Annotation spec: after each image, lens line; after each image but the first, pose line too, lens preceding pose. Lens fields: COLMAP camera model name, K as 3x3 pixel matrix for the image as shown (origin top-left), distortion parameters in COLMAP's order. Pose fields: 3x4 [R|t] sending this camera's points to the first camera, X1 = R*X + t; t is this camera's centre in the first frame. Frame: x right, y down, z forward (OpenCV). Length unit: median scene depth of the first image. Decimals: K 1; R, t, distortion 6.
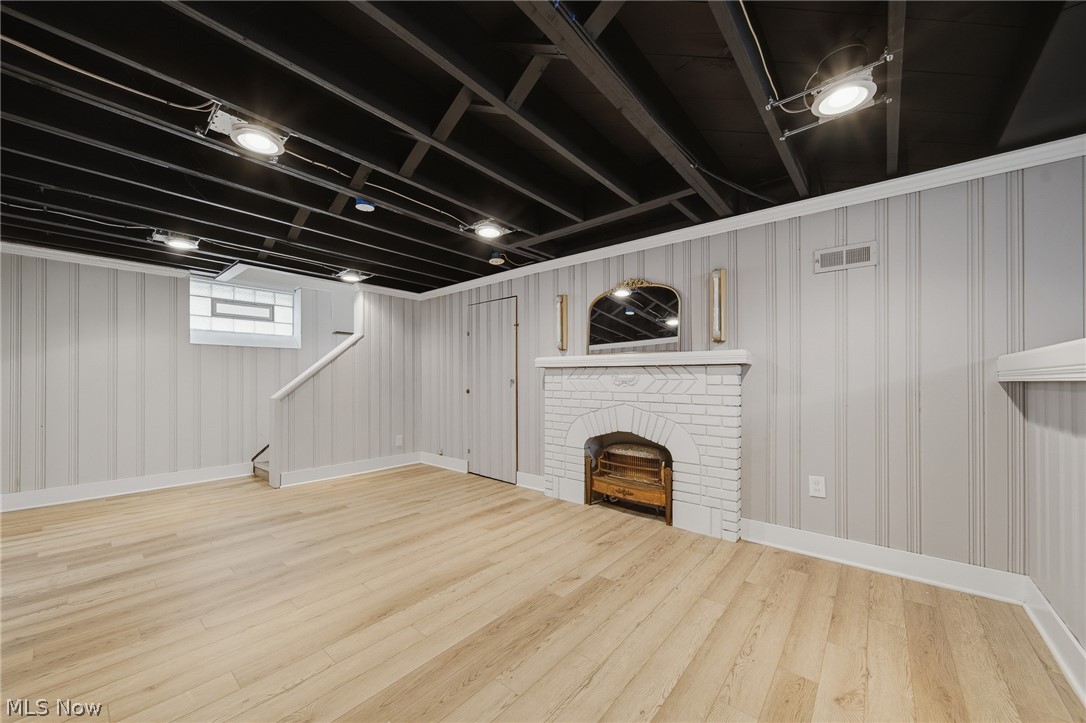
lens RADIAL K [[397.6, 0, 540.4], [0, 397.6, 377.8], [0, 0, 1]] dist [-0.004152, 0.000752]
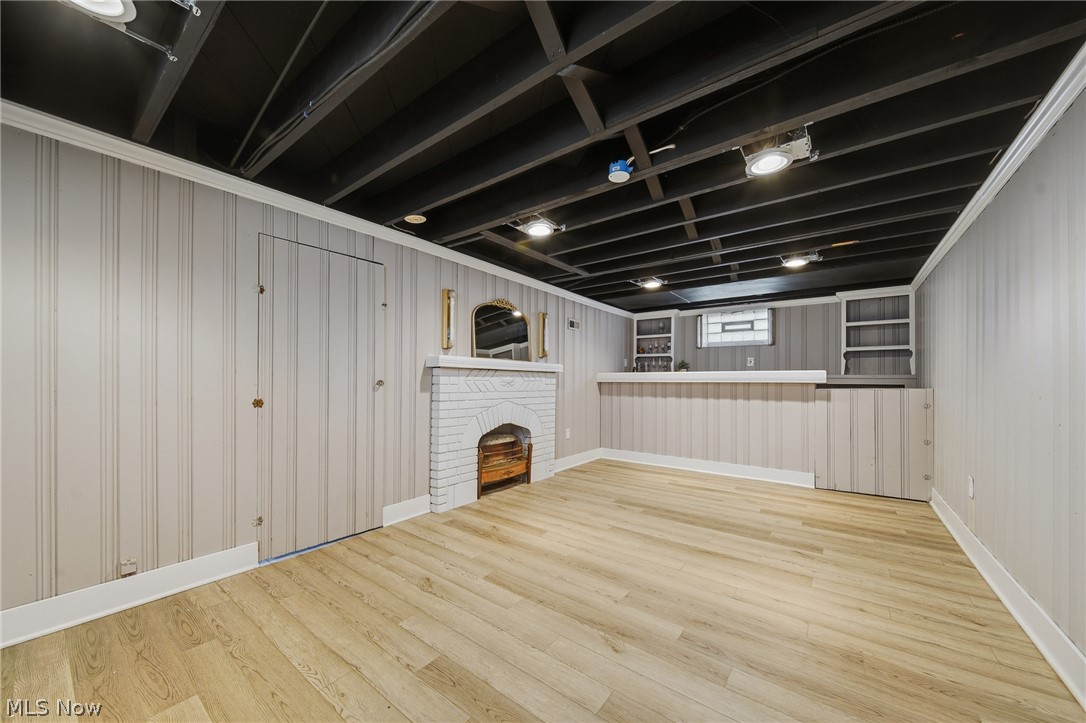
lens RADIAL K [[397.6, 0, 534.0], [0, 397.6, 377.6], [0, 0, 1]] dist [-0.004152, 0.000752]
pose [[-0.048473, 0.006034, 0.998806, -1.340019], [-0.009610, 0.999933, -0.006507, 0.001739], [-0.998778, -0.009914, -0.048412, 1.284199]]
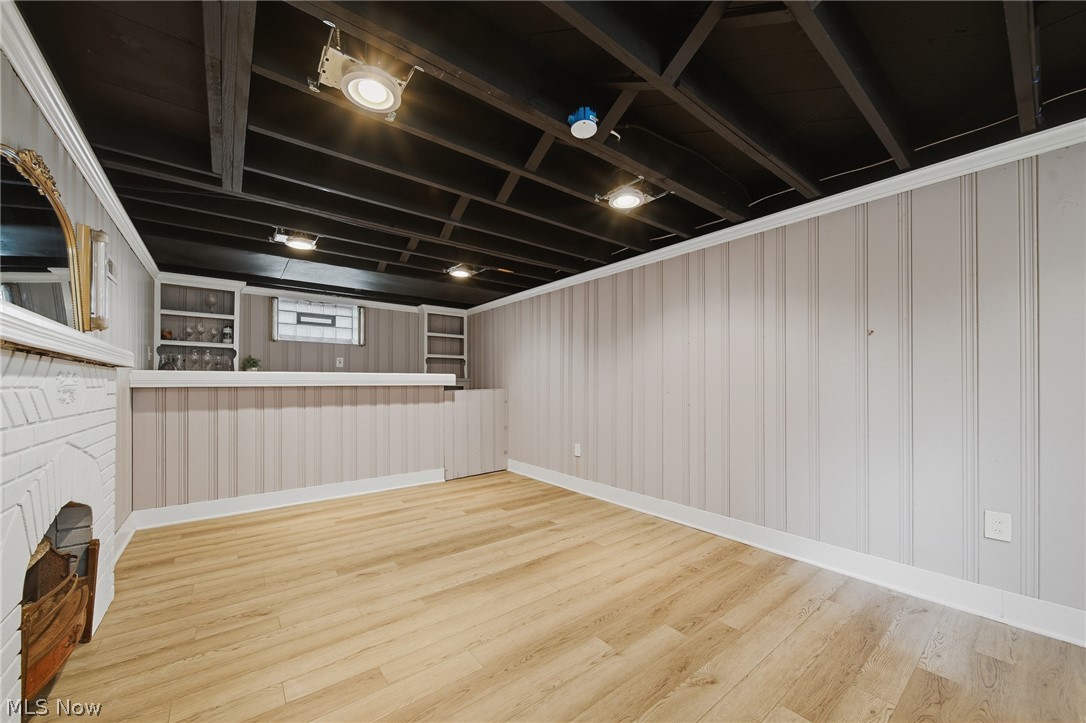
lens RADIAL K [[397.6, 0, 551.3], [0, 397.6, 383.5], [0, 0, 1]] dist [-0.004152, 0.000752]
pose [[-0.983575, -0.002155, 0.180489, -0.536341], [-0.002911, 0.999988, -0.003925, -0.002042], [-0.180479, -0.004386, -0.983569, 1.758274]]
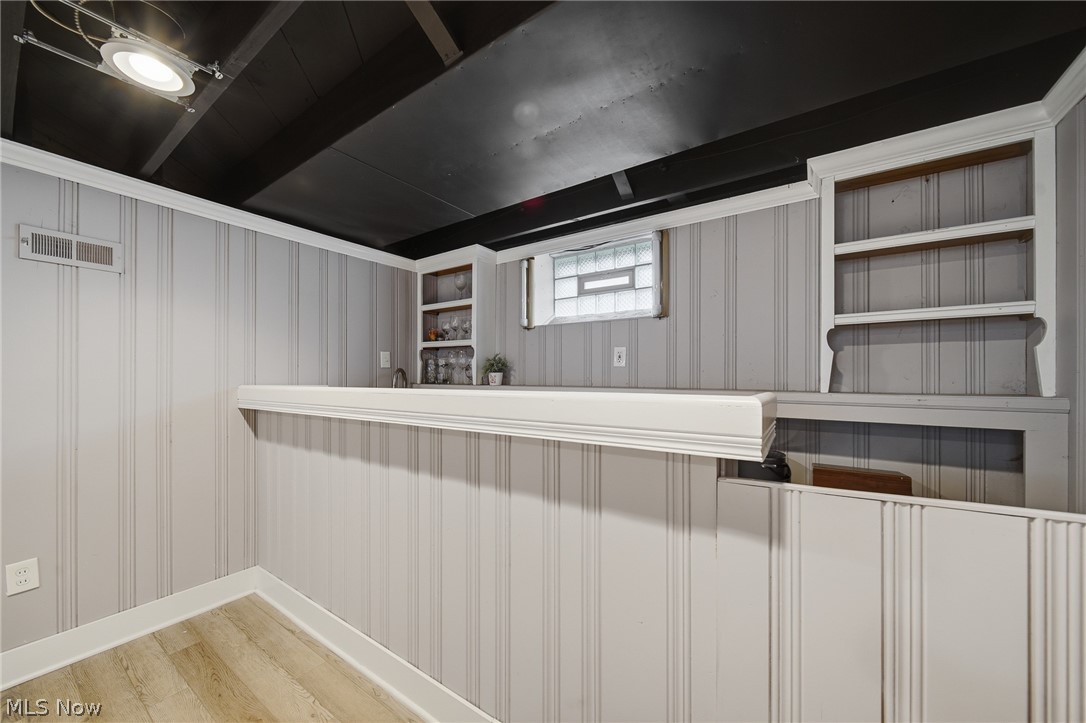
lens RADIAL K [[397.6, 0, 536.9], [0, 397.6, 376.6], [0, 0, 1]] dist [-0.004152, 0.000752]
pose [[-0.103812, -0.001266, 0.994596, -0.058262], [-0.003657, 0.999993, 0.000892, -0.068411], [-0.994590, -0.003545, -0.103816, 0.208825]]
